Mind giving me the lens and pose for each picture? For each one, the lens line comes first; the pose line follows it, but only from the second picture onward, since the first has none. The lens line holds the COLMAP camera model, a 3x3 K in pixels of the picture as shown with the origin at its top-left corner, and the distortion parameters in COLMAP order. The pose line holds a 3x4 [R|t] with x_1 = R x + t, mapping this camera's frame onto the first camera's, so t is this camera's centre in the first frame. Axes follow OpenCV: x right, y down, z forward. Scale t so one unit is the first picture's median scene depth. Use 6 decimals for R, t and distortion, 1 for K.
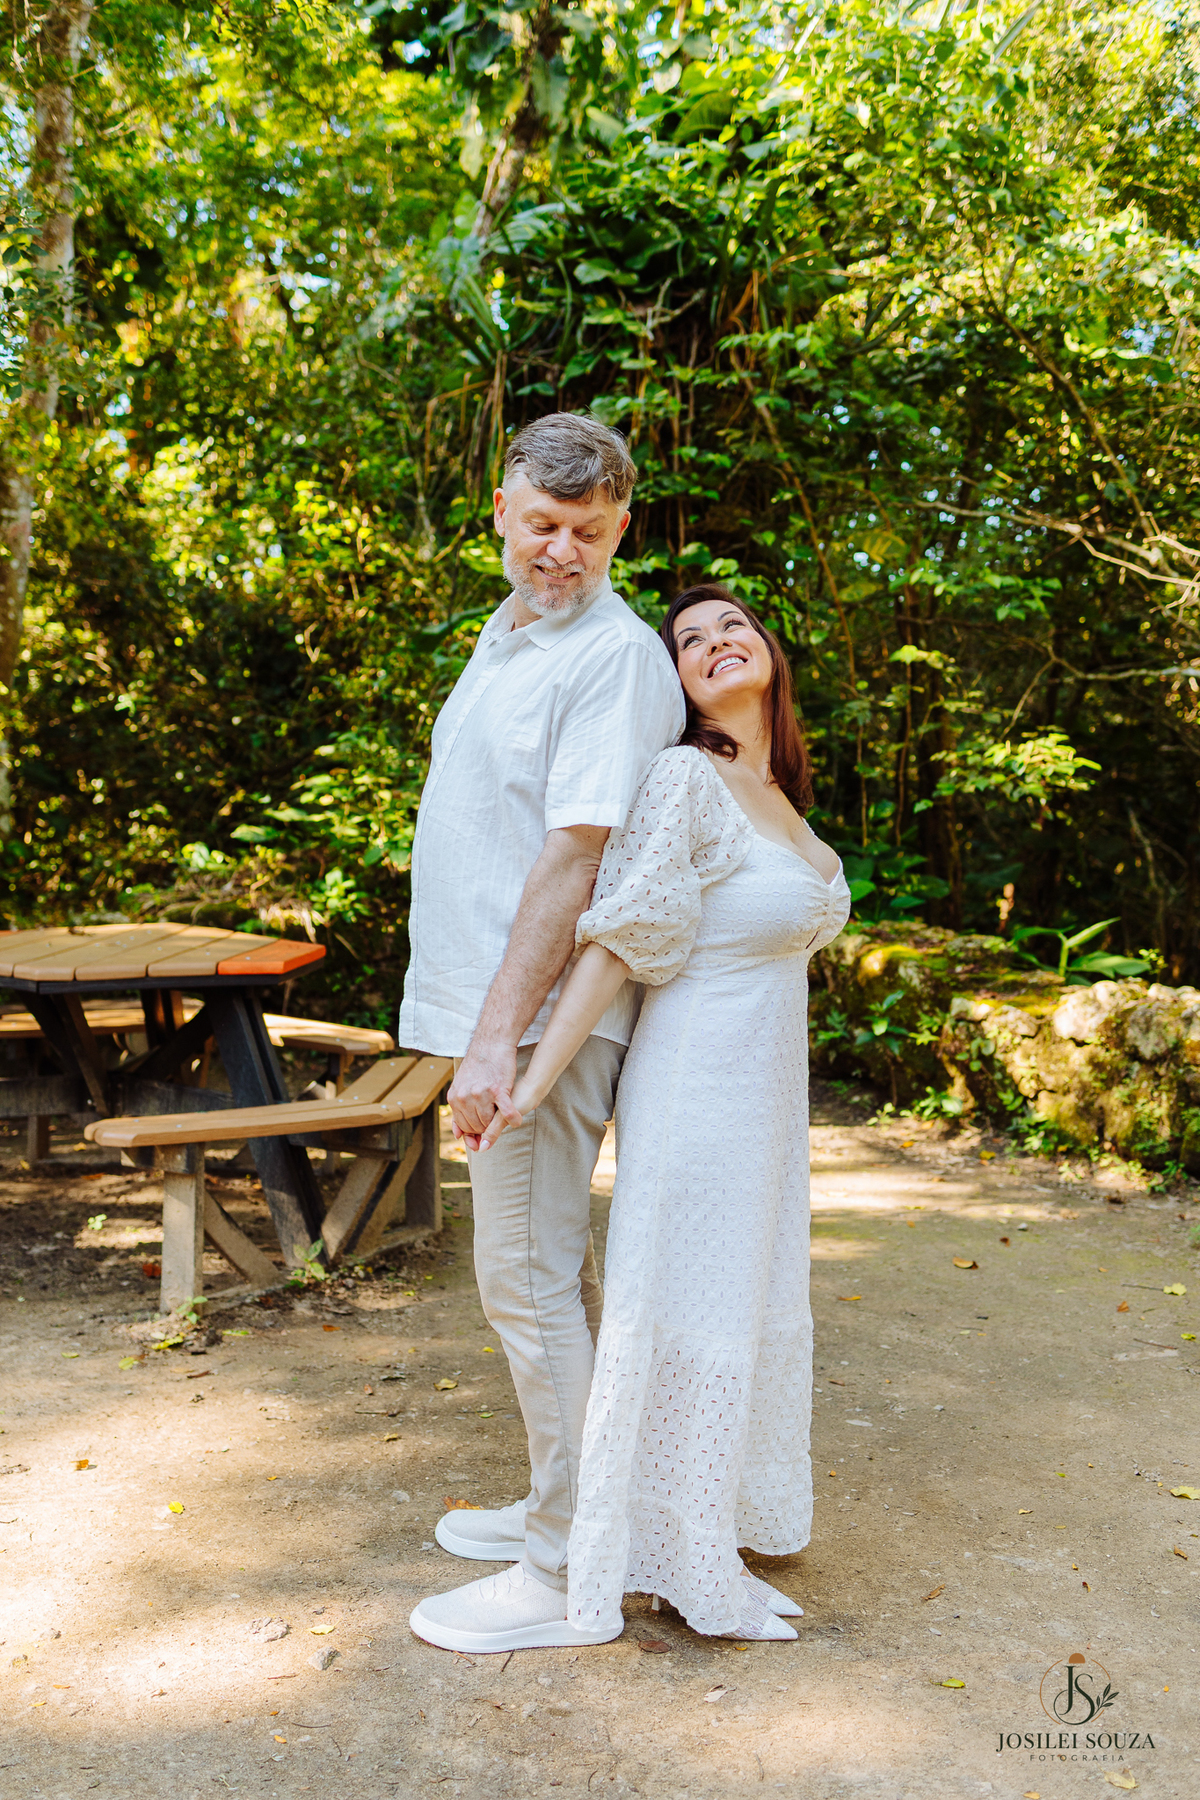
lens RADIAL K [[1878.3, 0, 608.8], [0, 1878.3, 932.8], [0, 0, 1]] dist [0.017253, 0.018635]
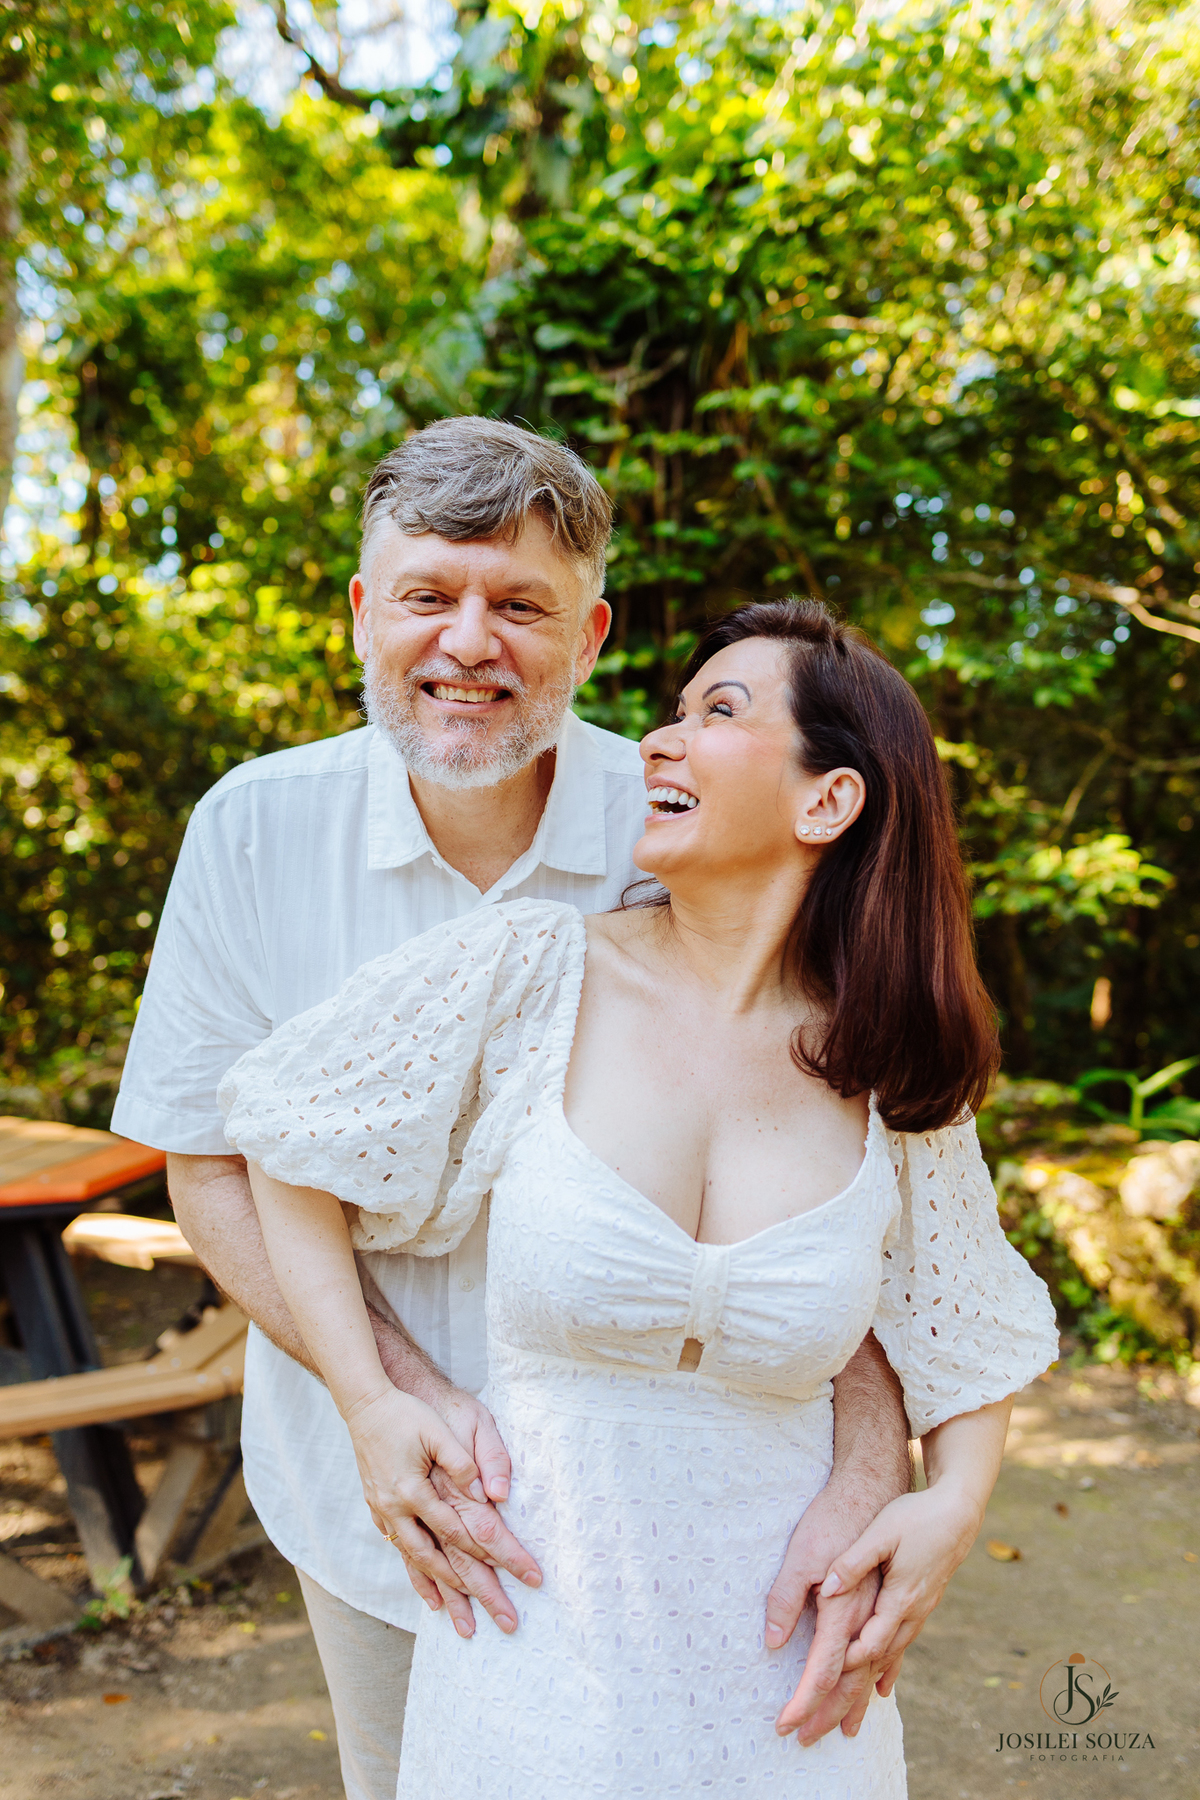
lens RADIAL K [[1867.9, 0, 602.3], [0, 1867.9, 911.8], [0, 0, 1]] dist [0.010249, 0.004150]
pose [[0.997458, -0.038234, -0.060133, 0.061638], [0.034136, 0.997117, -0.067767, -0.025199], [0.062551, 0.065542, 0.995887, 0.167144]]
